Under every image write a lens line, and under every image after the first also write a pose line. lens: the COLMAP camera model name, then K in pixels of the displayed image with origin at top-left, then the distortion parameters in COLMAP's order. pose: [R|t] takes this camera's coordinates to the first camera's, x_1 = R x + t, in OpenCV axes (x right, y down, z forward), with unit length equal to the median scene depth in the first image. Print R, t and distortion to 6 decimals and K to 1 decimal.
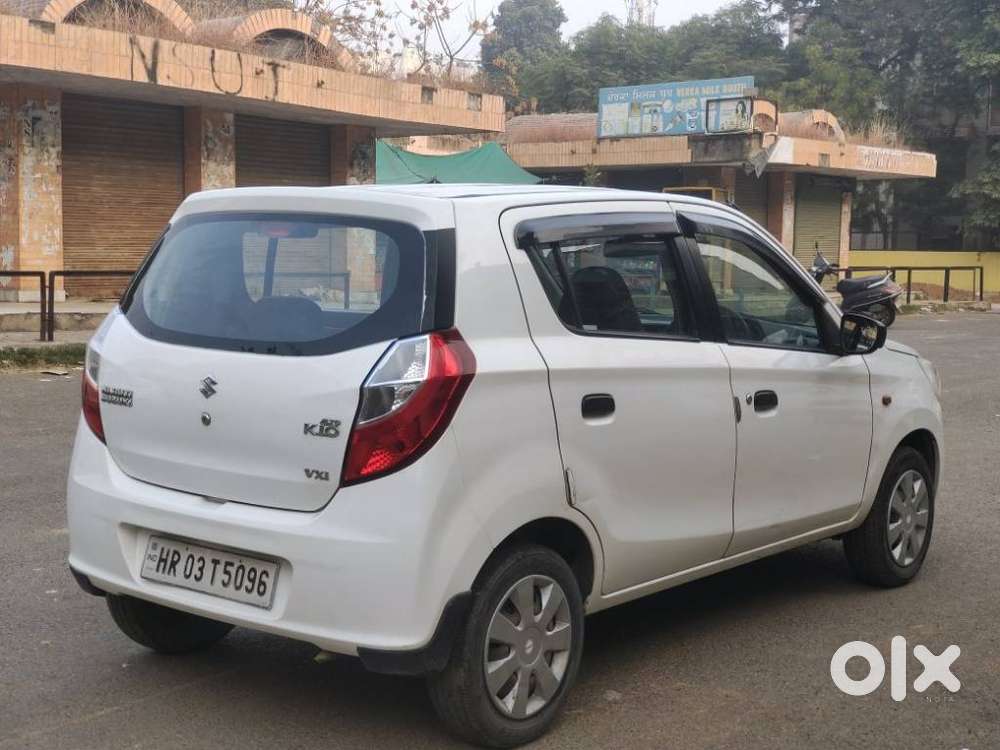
lens RADIAL K [[1470.9, 0, 490.5], [0, 1470.9, 402.0], [0, 0, 1]] dist [0.158477, 0.000000]
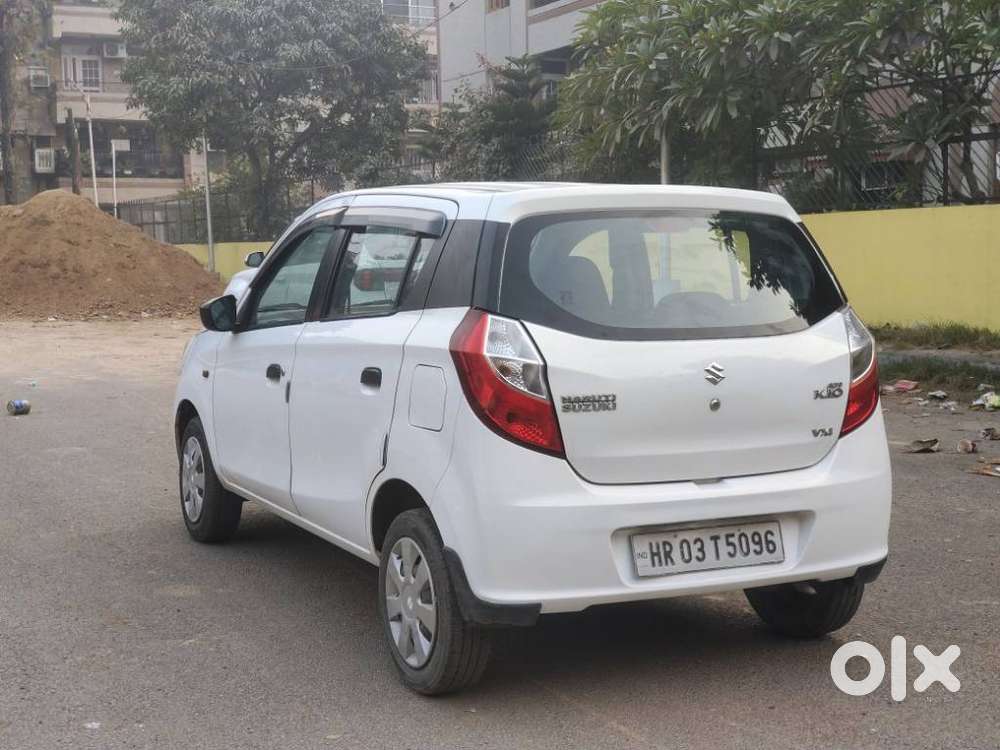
lens RADIAL K [[1470.9, 0, 495.8], [0, 1470.9, 379.1], [0, 0, 1]] dist [0.158477, 0.000000]
pose [[0.431503, -0.114038, 0.894874, -1.147952], [0.113416, 0.990965, 0.071594, -0.095461], [-0.894953, 0.070600, 0.440538, 0.642868]]
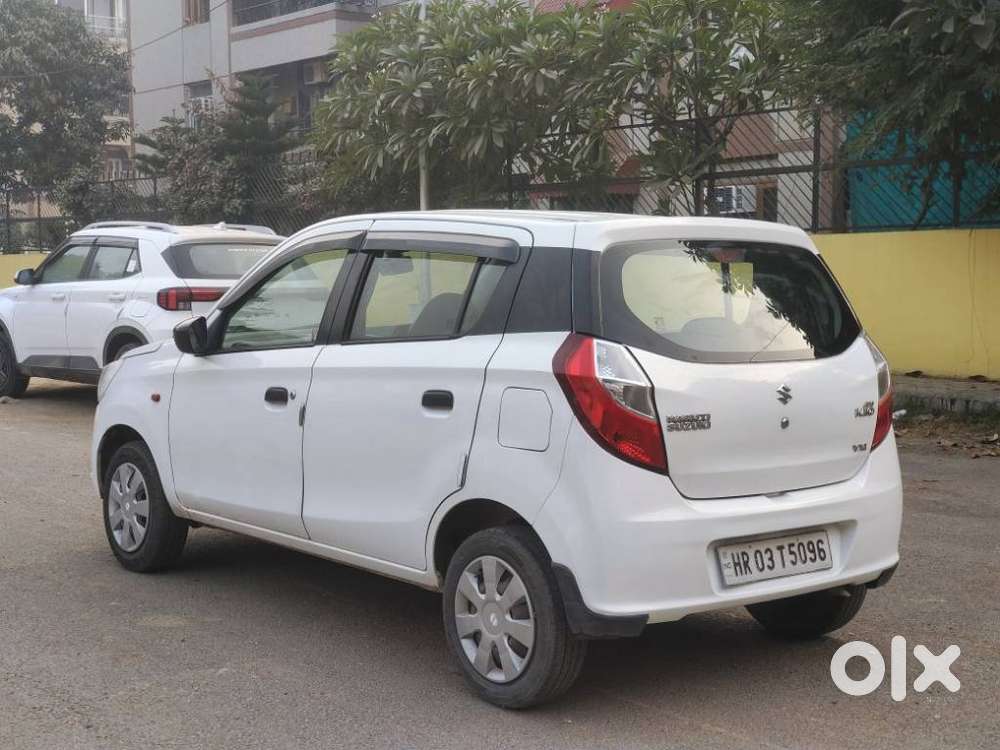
lens RADIAL K [[1470.9, 0, 506.1], [0, 1470.9, 365.5], [0, 0, 1]] dist [0.158477, 0.000000]
pose [[0.207306, -0.093088, 0.973837, -1.280439], [0.099167, 0.992334, 0.073746, -0.131463], [-0.973237, 0.081284, 0.214948, 0.916562]]
